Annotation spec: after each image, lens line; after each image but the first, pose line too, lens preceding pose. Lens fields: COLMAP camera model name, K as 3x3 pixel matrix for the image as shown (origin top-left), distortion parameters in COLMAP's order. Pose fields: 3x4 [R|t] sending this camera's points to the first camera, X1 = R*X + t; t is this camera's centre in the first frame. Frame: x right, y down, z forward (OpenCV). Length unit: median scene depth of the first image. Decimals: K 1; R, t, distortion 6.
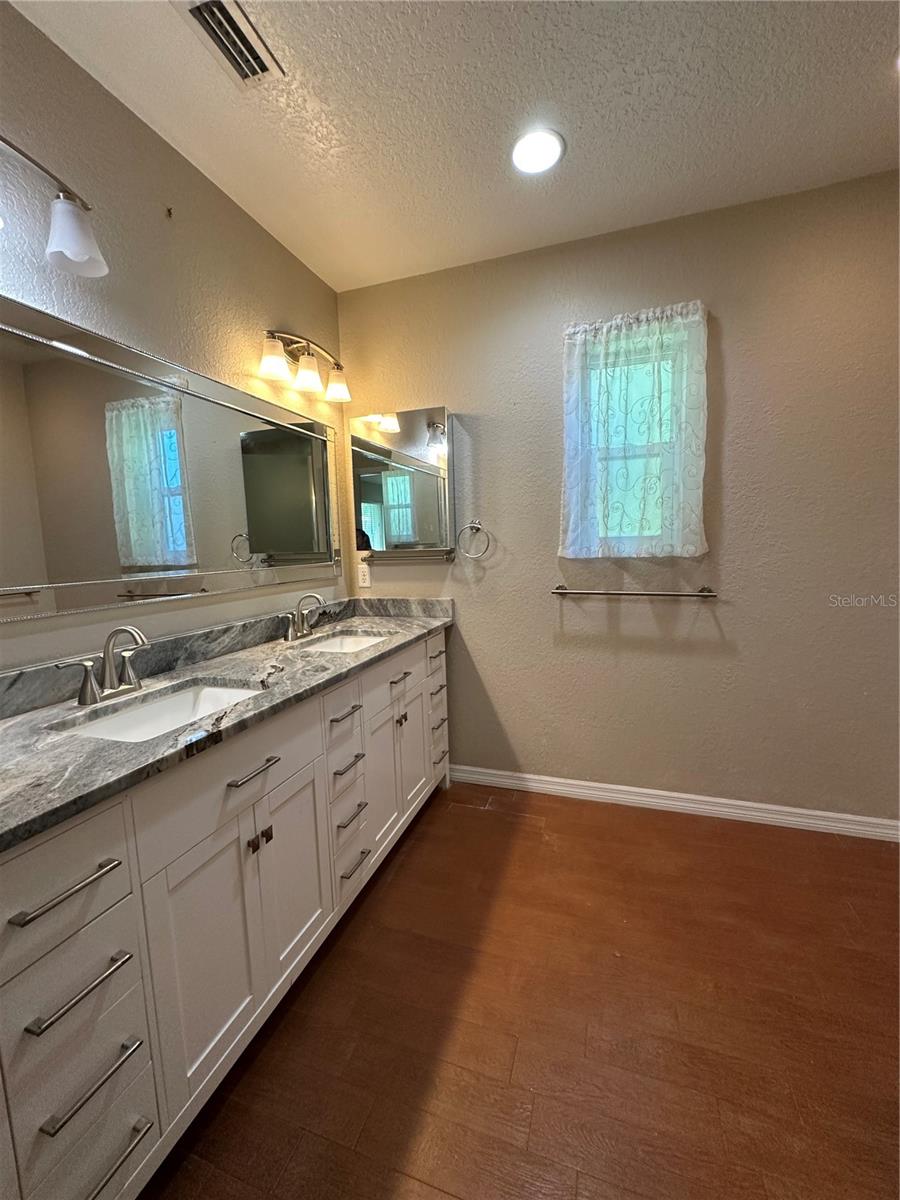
lens RADIAL K [[478.2, 0, 449.7], [0, 478.2, 599.6], [0, 0, 1]] dist [-0.003275, 0.000714]
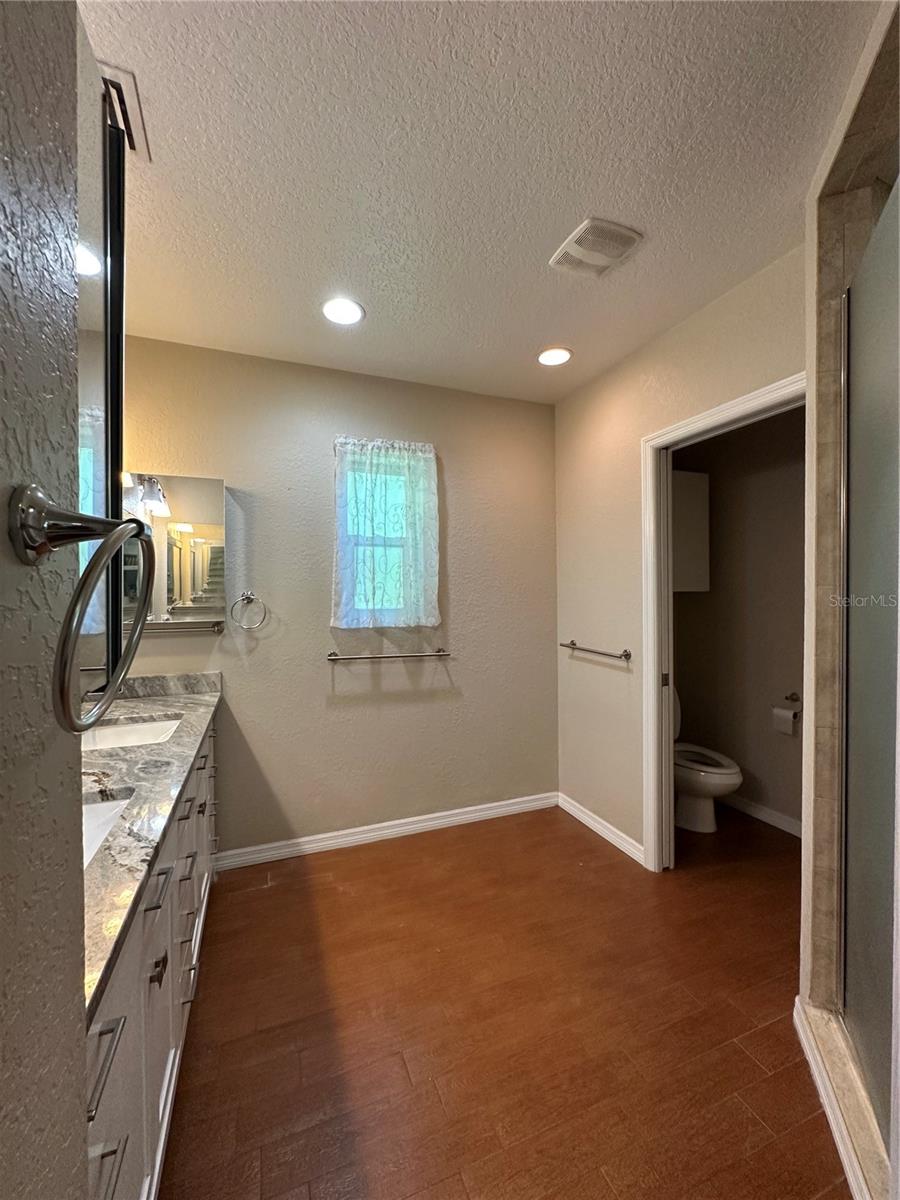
lens RADIAL K [[478.2, 0, 445.7], [0, 478.2, 599.9], [0, 0, 1]] dist [-0.003275, 0.000714]
pose [[0.764115, 0.018242, 0.644822, -0.307690], [0.057635, 0.993672, -0.096409, -0.029701], [-0.642500, 0.110832, 0.758229, -0.038177]]
